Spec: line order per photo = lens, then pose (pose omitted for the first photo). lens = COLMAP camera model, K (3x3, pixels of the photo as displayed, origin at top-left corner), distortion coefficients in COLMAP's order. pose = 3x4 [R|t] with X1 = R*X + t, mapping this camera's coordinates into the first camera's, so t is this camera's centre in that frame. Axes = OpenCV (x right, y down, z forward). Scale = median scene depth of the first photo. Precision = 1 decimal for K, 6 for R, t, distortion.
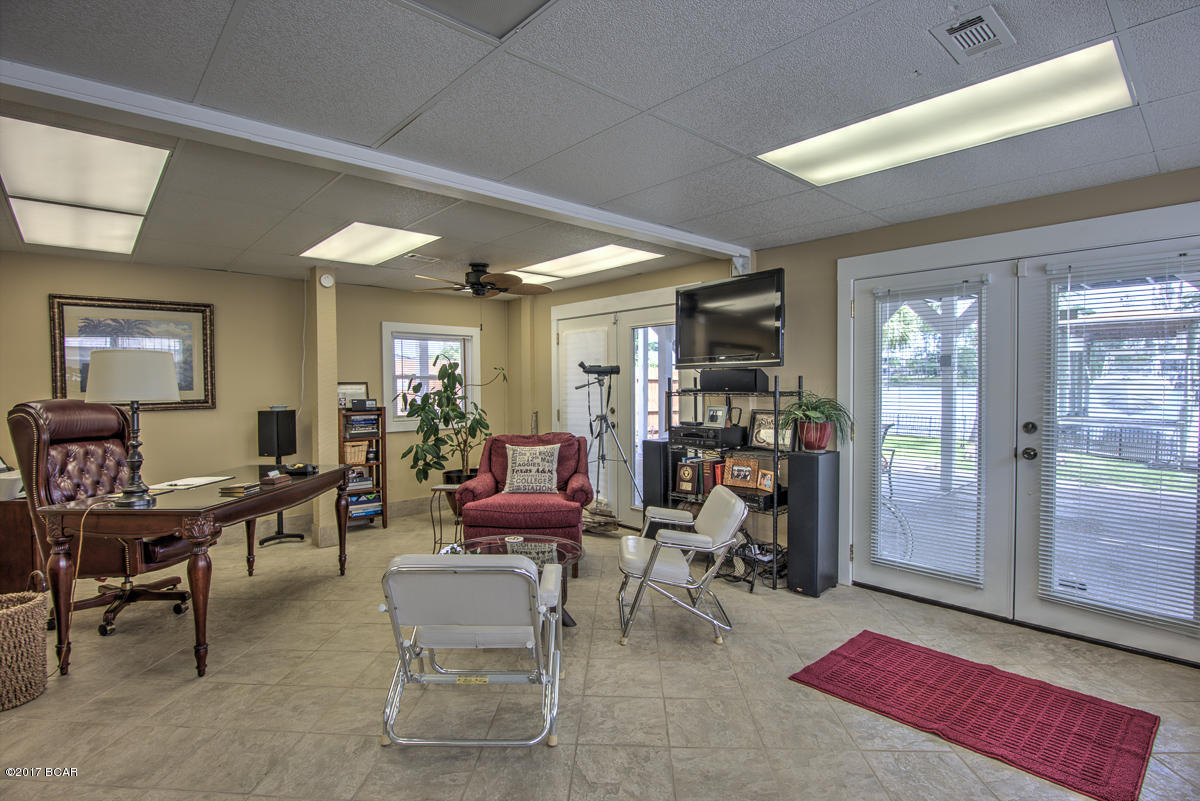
lens RADIAL K [[584.5, 0, 599.4], [0, 584.5, 396.2], [0, 0, 1]] dist [-0.021762, 0.000181]
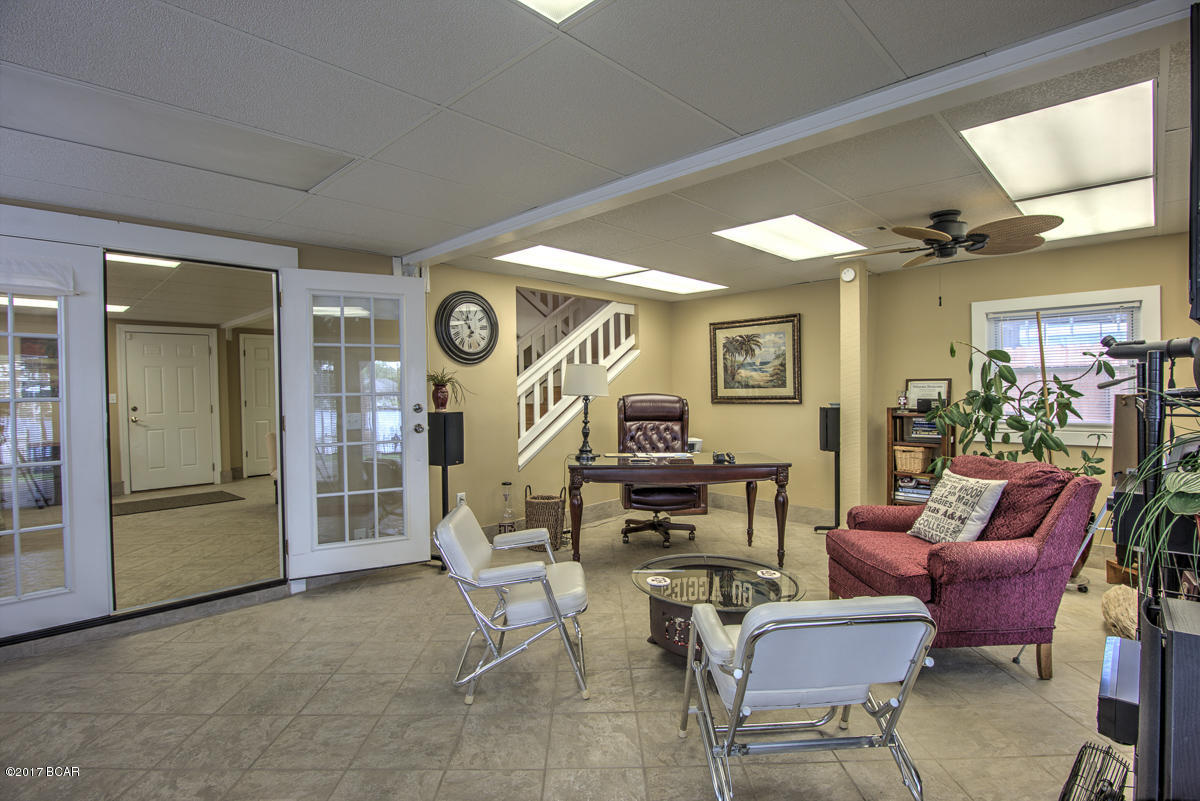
lens RADIAL K [[584.5, 0, 599.4], [0, 584.5, 402.5], [0, 0, 1]] dist [-0.021762, 0.000181]
pose [[0.068837, 0.028999, -0.997206, 0.504034], [-0.012999, 0.999519, 0.028169, -0.009334], [0.997543, 0.011024, 0.069181, 0.561380]]
